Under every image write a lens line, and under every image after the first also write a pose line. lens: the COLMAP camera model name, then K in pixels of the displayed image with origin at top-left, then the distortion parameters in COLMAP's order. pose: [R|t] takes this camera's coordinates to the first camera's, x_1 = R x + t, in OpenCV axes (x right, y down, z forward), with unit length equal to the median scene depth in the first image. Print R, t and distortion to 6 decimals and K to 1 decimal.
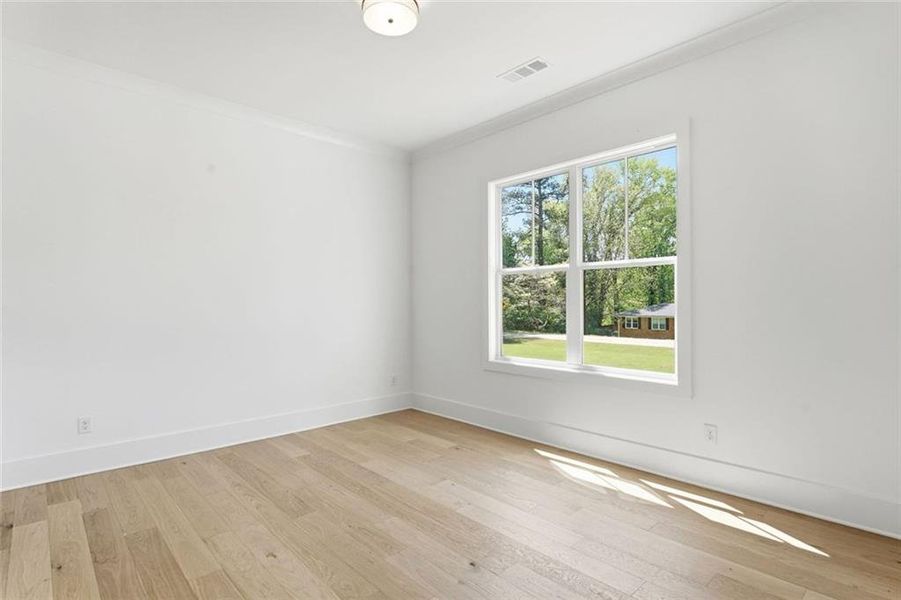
lens RADIAL K [[460.3, 0, 453.2], [0, 460.3, 305.6], [0, 0, 1]] dist [-0.002746, 0.001644]
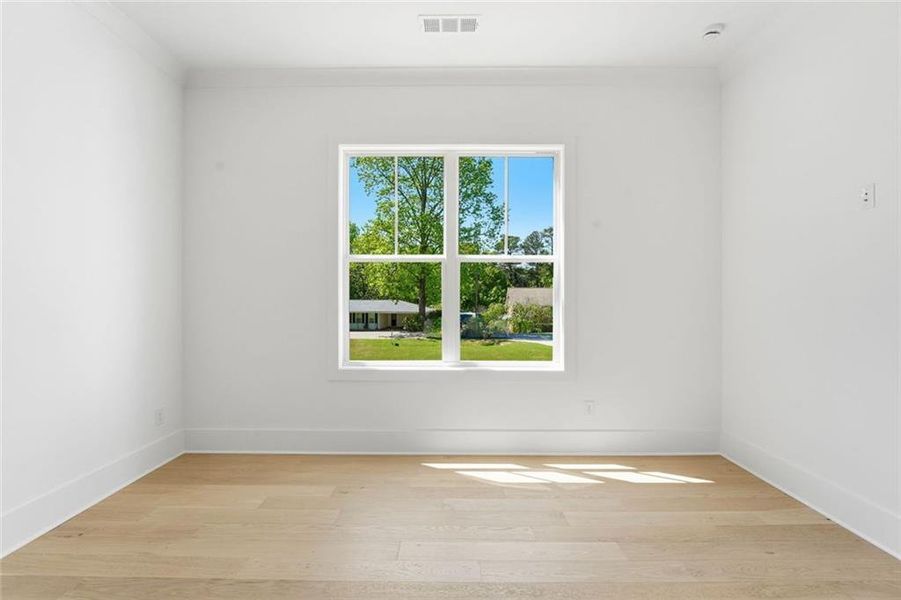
lens RADIAL K [[423.3, 0, 451.0], [0, 423.3, 300.9], [0, 0, 1]] dist [-0.004665, -0.000583]
pose [[0.687850, -0.005845, 0.725829, -0.389613], [0.001302, 0.999976, 0.006818, -0.003371], [-0.725852, -0.003745, 0.687841, 0.431757]]
